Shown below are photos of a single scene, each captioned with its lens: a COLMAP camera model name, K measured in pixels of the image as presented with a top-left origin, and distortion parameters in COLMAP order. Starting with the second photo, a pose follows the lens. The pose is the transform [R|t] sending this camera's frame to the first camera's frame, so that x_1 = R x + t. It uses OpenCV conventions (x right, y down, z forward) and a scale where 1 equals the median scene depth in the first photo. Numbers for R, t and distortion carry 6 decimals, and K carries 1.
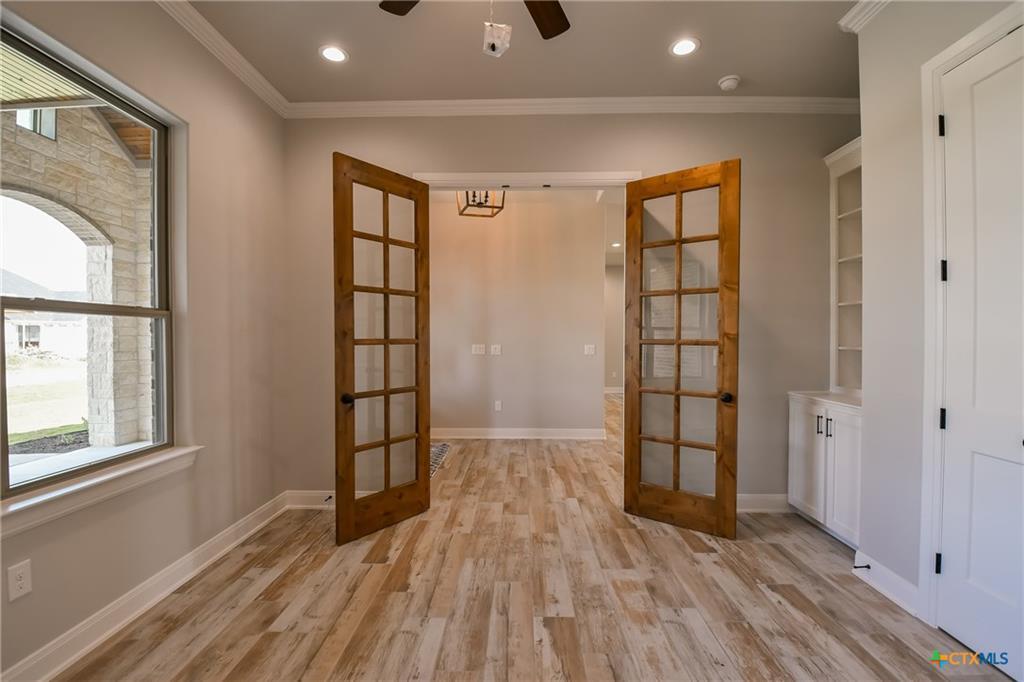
lens RADIAL K [[457.1, 0, 515.0], [0, 457.1, 337.8], [0, 0, 1]] dist [0.005396, -0.015932]
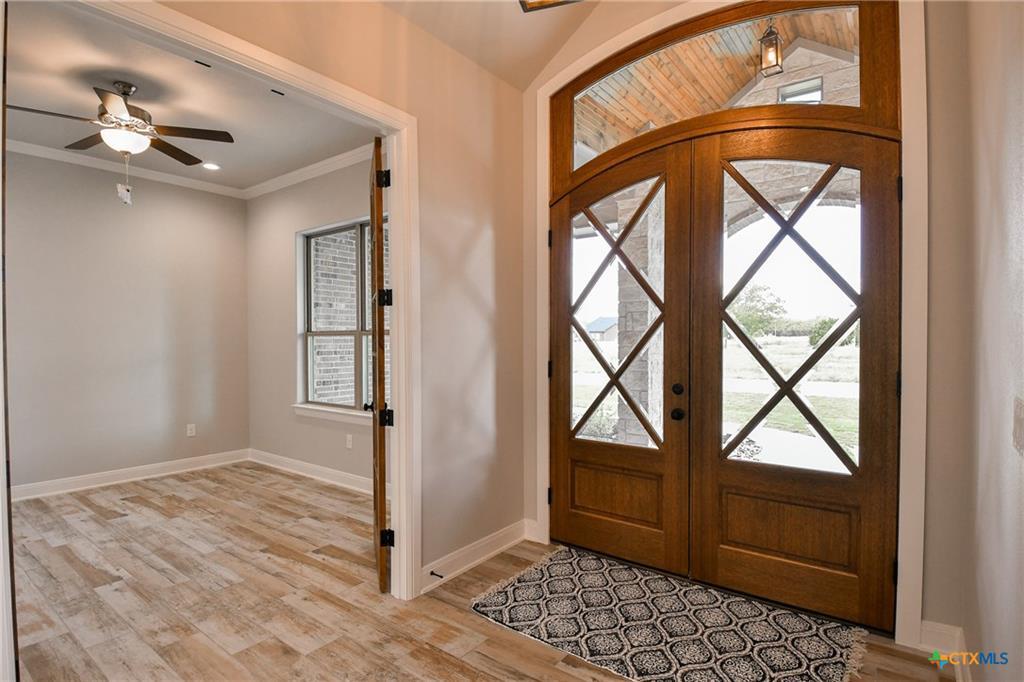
lens RADIAL K [[504.4, 0, 519.2], [0, 504.4, 335.2], [0, 0, 1]] dist [-0.004862, -0.004029]
pose [[-0.576492, 0.013025, -0.816999, 0.462603], [0.019109, 0.999814, 0.002456, -0.049486], [0.816879, -0.014196, -0.576634, 2.245989]]
